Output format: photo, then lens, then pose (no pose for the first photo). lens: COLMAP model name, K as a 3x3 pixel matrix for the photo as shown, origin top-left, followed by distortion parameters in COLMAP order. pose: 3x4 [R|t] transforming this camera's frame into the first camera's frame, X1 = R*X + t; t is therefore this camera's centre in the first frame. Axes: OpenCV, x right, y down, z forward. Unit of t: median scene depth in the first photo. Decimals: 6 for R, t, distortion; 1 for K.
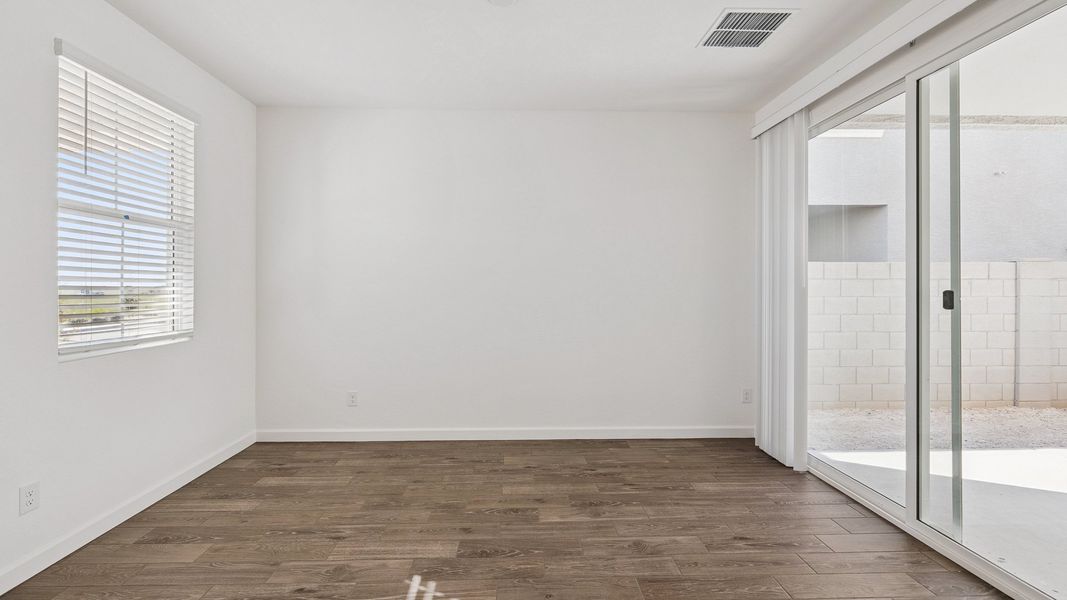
lens RADIAL K [[449.7, 0, 532.2], [0, 449.7, 285.6], [0, 0, 1]] dist [0.001212, 0.000004]
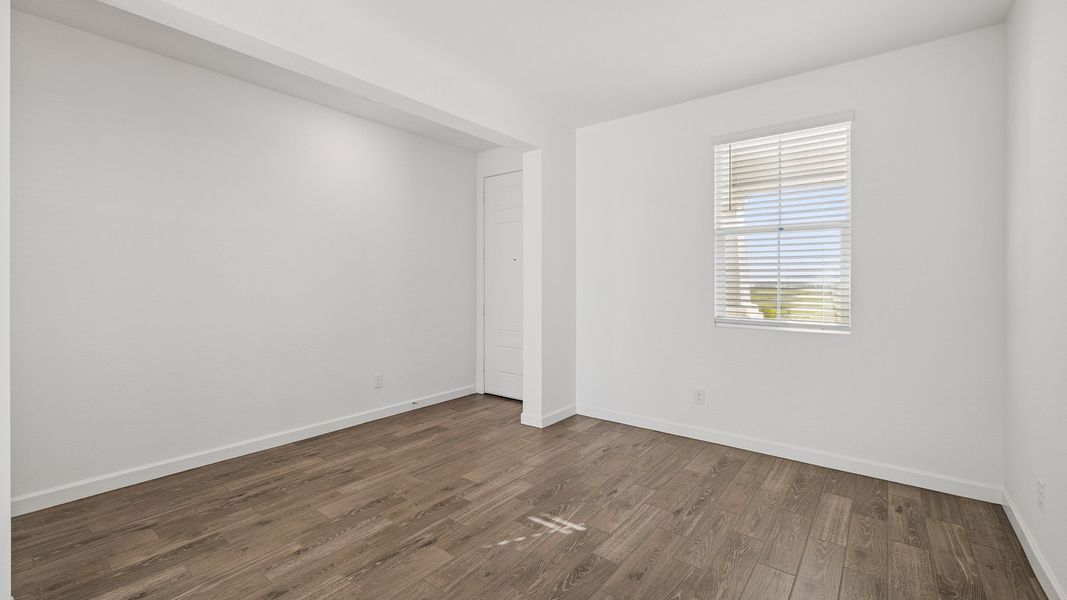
lens RADIAL K [[449.7, 0, 532.2], [0, 449.7, 285.6], [0, 0, 1]] dist [0.001212, 0.000004]
pose [[-0.640168, 0.010864, -0.768158, 0.658913], [0.004889, 0.999937, 0.010068, -0.005494], [0.768219, 0.002689, -0.640181, 1.485740]]
